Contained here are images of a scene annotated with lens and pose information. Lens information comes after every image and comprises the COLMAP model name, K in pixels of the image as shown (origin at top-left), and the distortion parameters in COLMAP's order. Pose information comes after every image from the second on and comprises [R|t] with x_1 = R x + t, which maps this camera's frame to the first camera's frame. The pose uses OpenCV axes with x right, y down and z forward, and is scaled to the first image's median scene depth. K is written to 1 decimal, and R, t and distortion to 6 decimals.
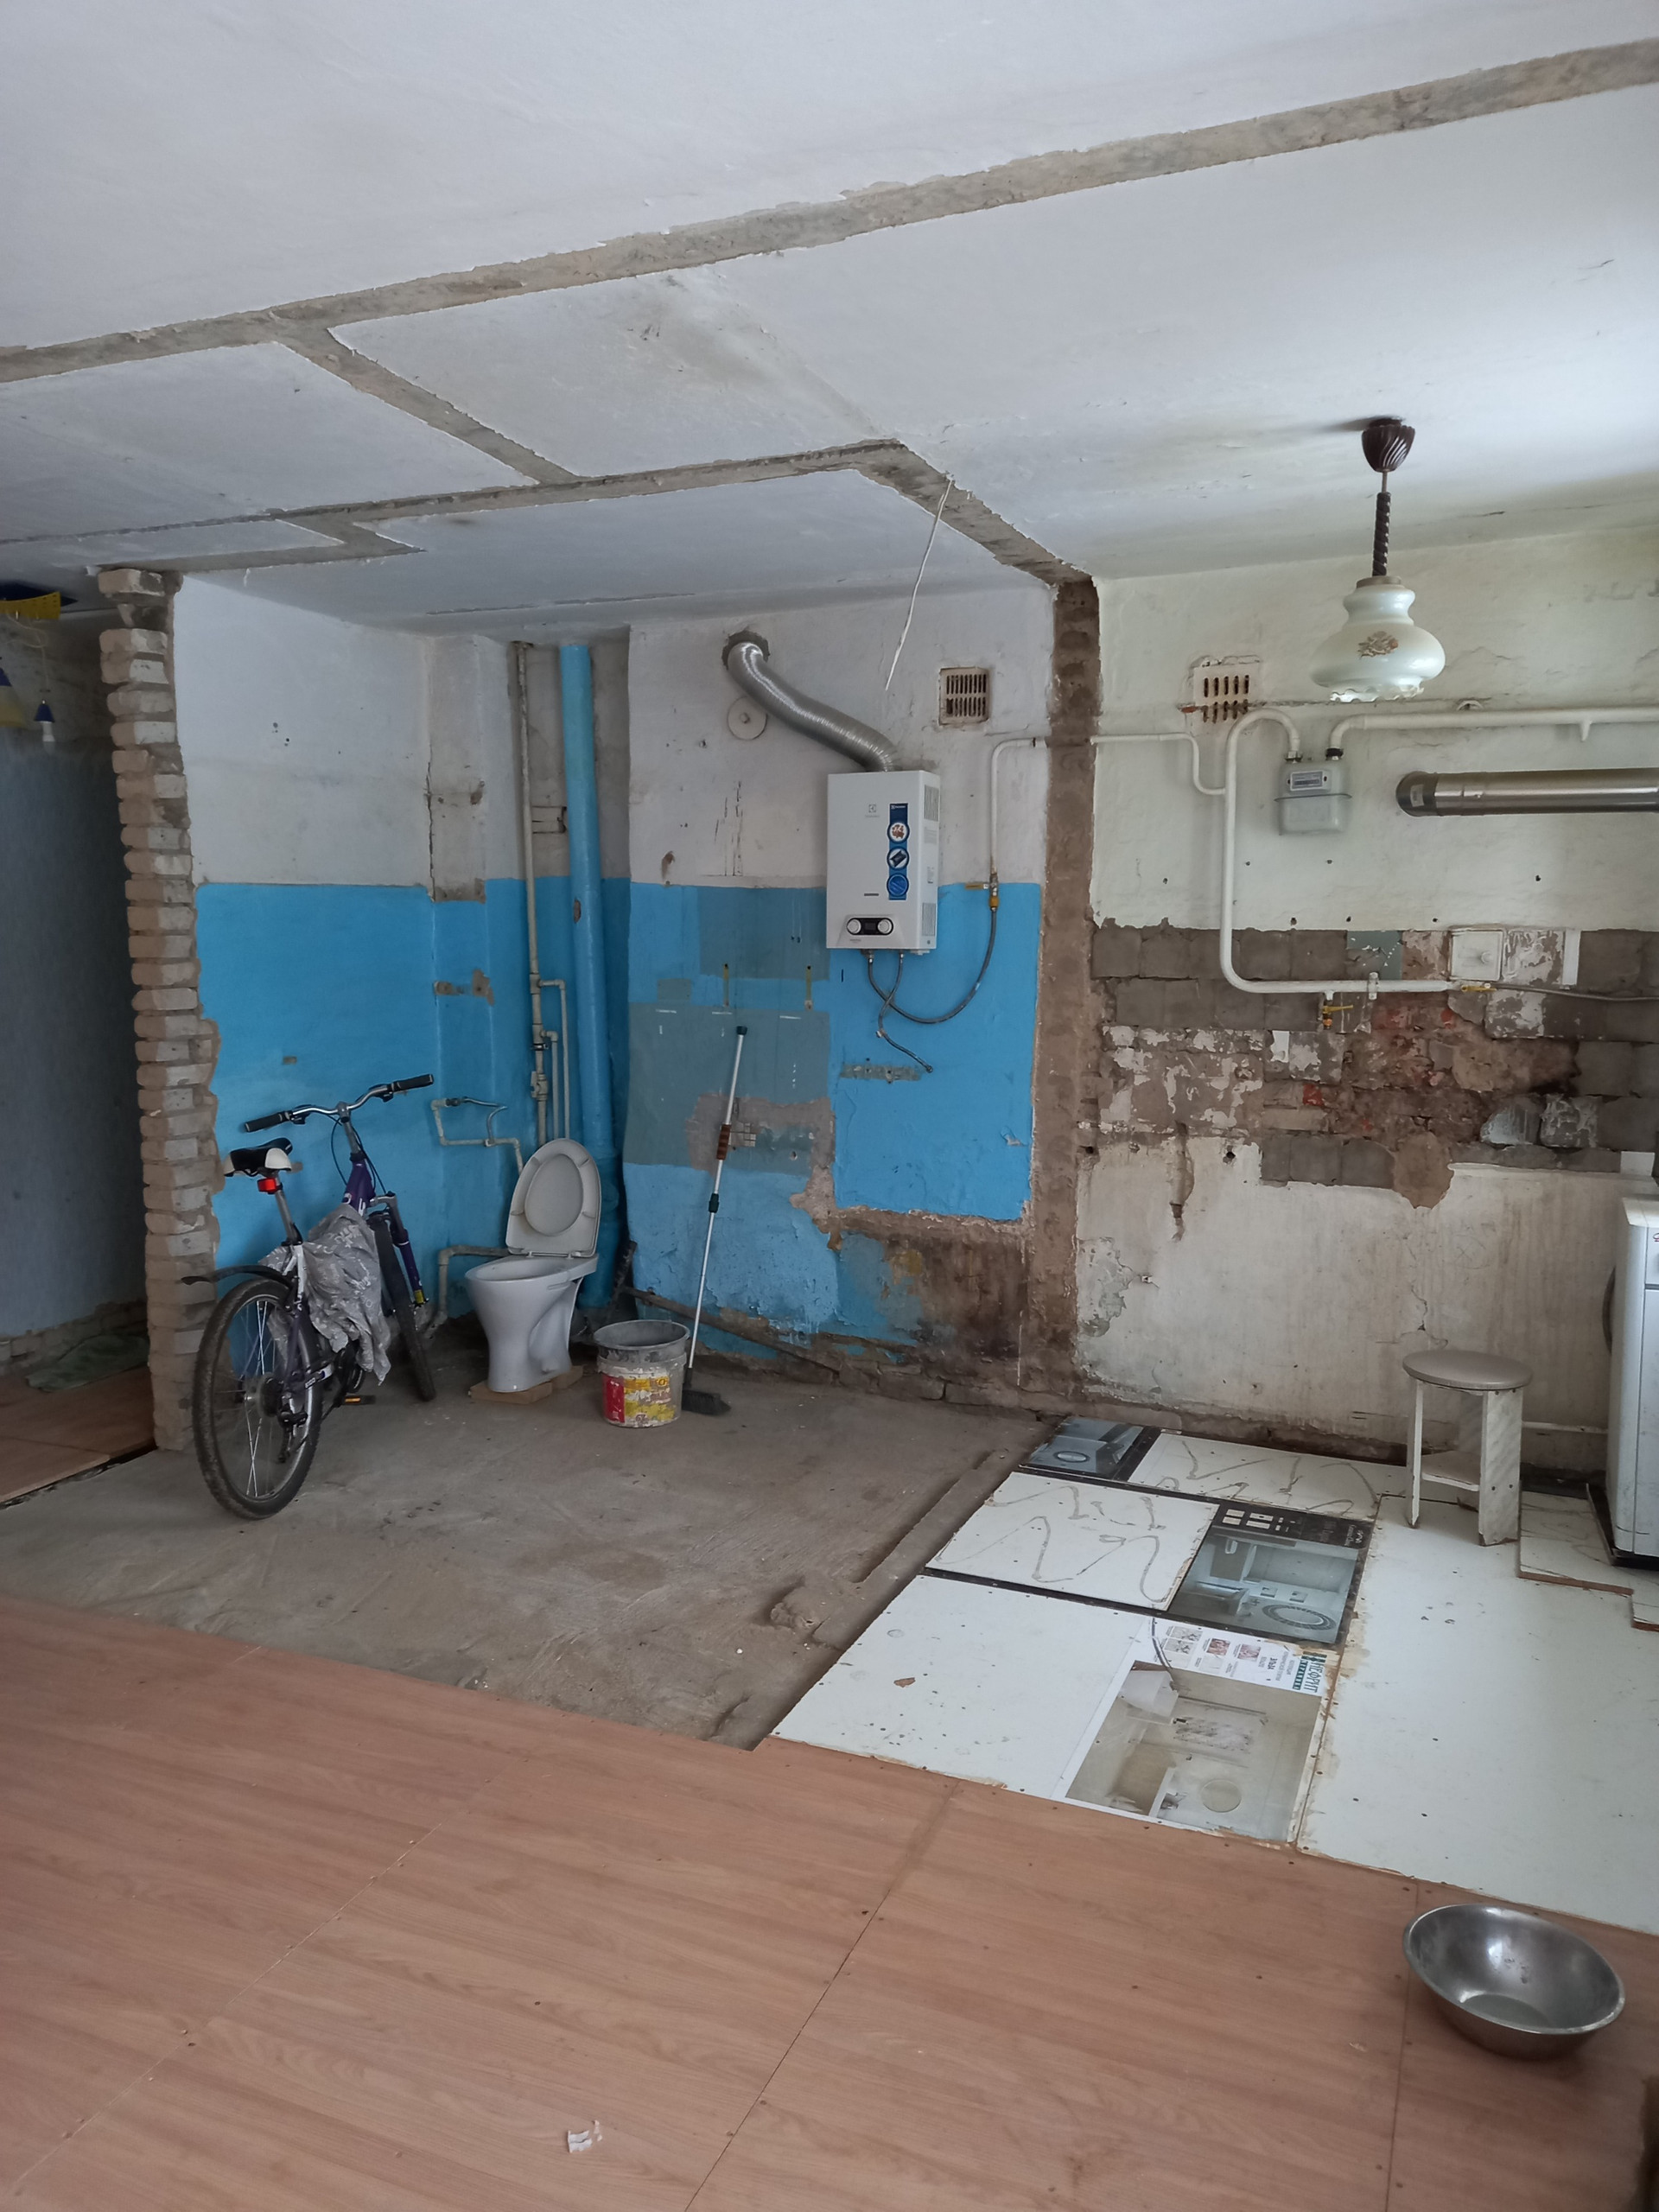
lens RADIAL K [[1618.7, 0, 826.7], [0, 1618.7, 1108.7], [0, 0, 1]] dist [0.069600, -0.031977]
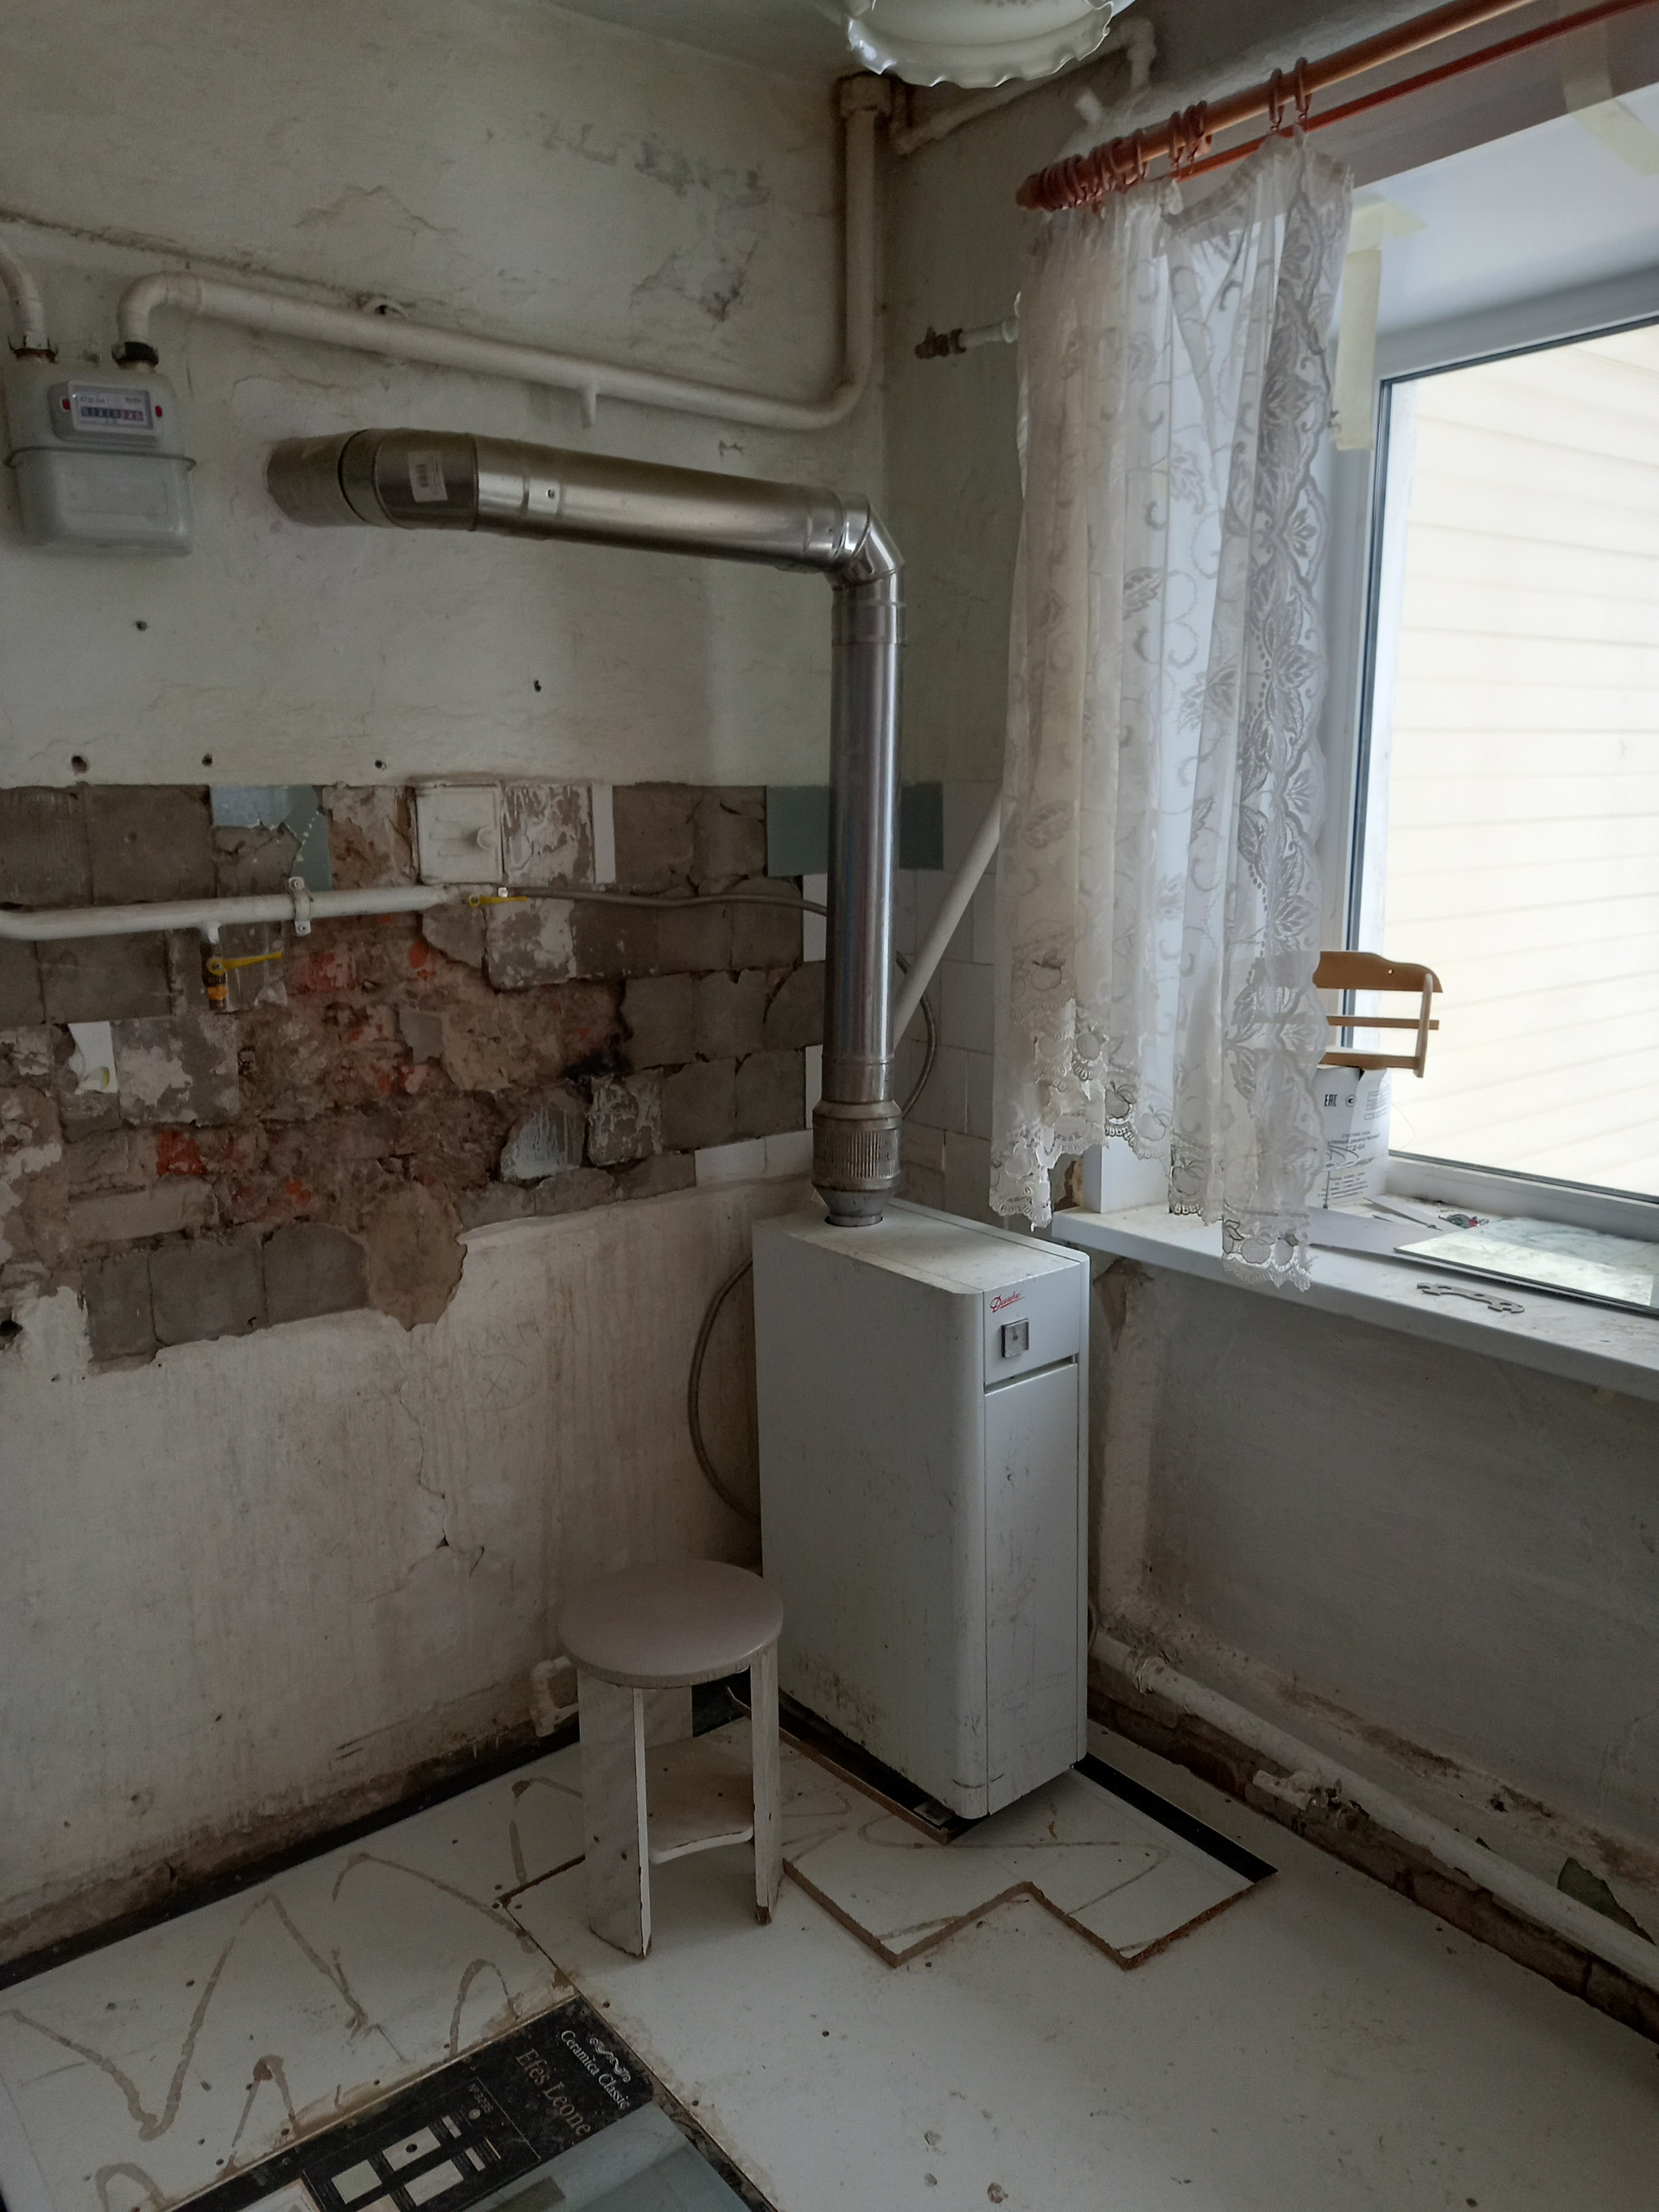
lens RADIAL K [[1618.7, 0, 834.9], [0, 1618.7, 1122.1], [0, 0, 1]] dist [0.069600, -0.031977]
pose [[0.469310, -0.186622, 0.863088, -0.009698], [0.114192, 0.982031, 0.150248, -0.067330], [-0.875619, 0.028044, 0.482188, 0.642355]]
